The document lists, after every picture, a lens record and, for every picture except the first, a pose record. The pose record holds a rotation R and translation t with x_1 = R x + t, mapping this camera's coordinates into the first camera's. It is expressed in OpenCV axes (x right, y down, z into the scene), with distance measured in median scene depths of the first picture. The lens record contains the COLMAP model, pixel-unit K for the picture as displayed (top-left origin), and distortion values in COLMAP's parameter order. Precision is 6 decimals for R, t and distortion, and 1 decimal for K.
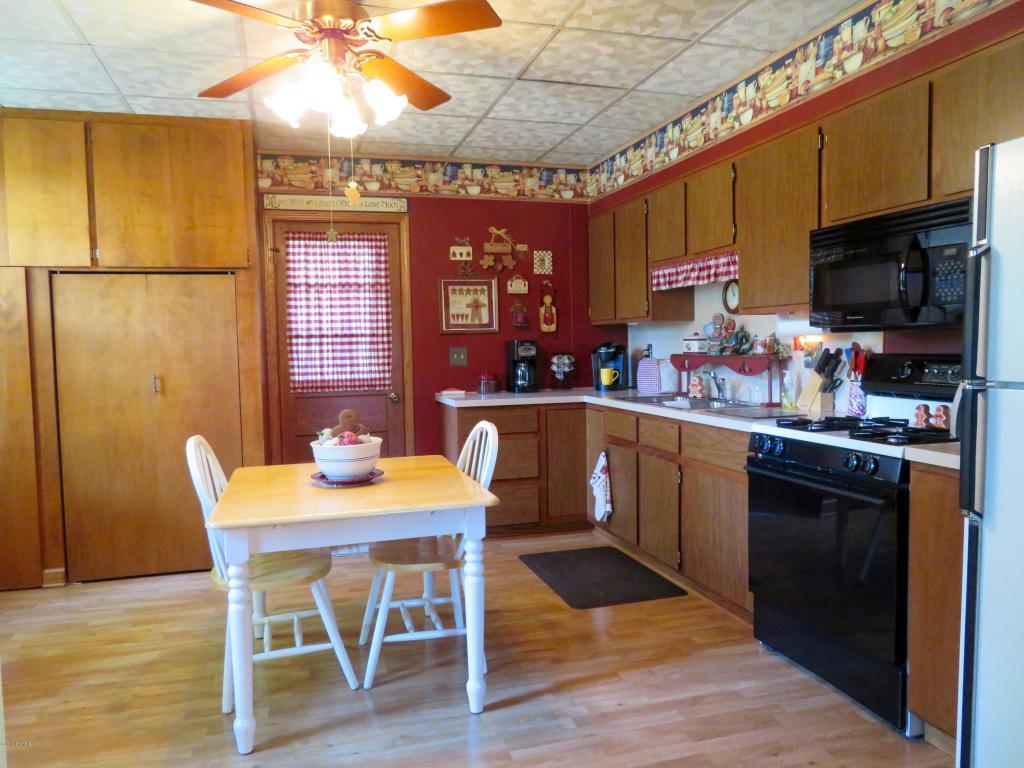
lens RADIAL K [[729.5, 0, 512.5], [0, 729.5, 386.3], [0, 0, 1]] dist [-0.001632, -0.006402]
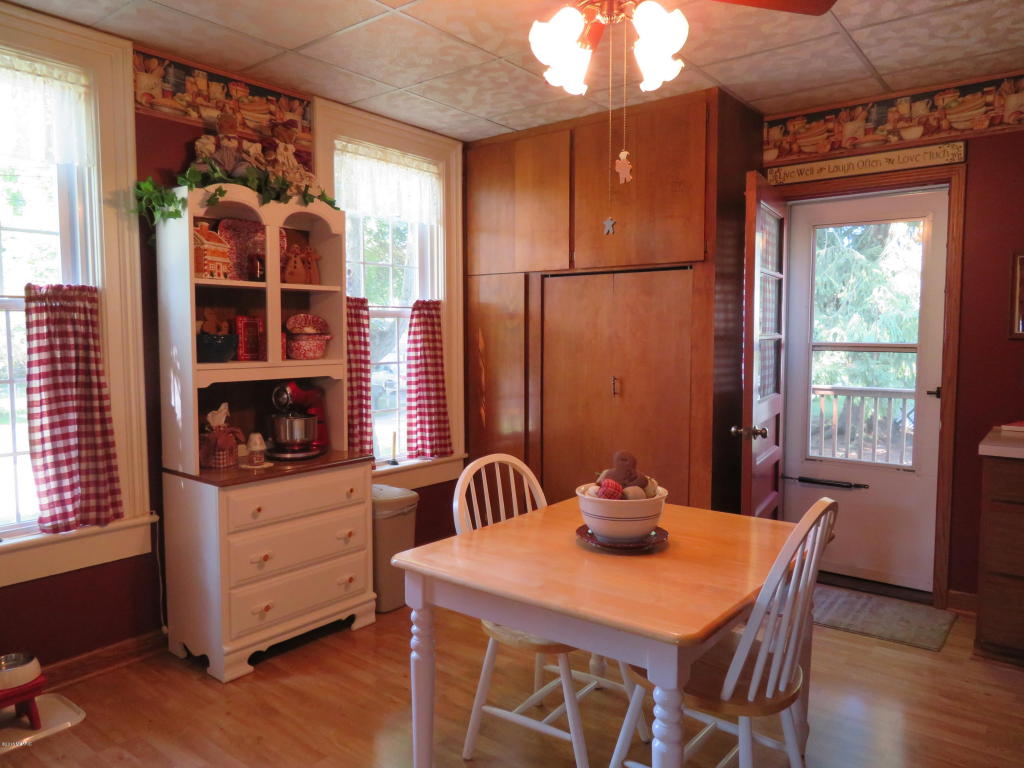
lens RADIAL K [[729.5, 0, 511.4], [0, 729.5, 383.2], [0, 0, 1]] dist [-0.001632, -0.006402]
pose [[0.574403, 0.081131, -0.814542, 0.225267], [-0.061379, 0.996544, 0.055975, -0.052382], [0.816268, 0.017844, 0.577398, 0.317236]]
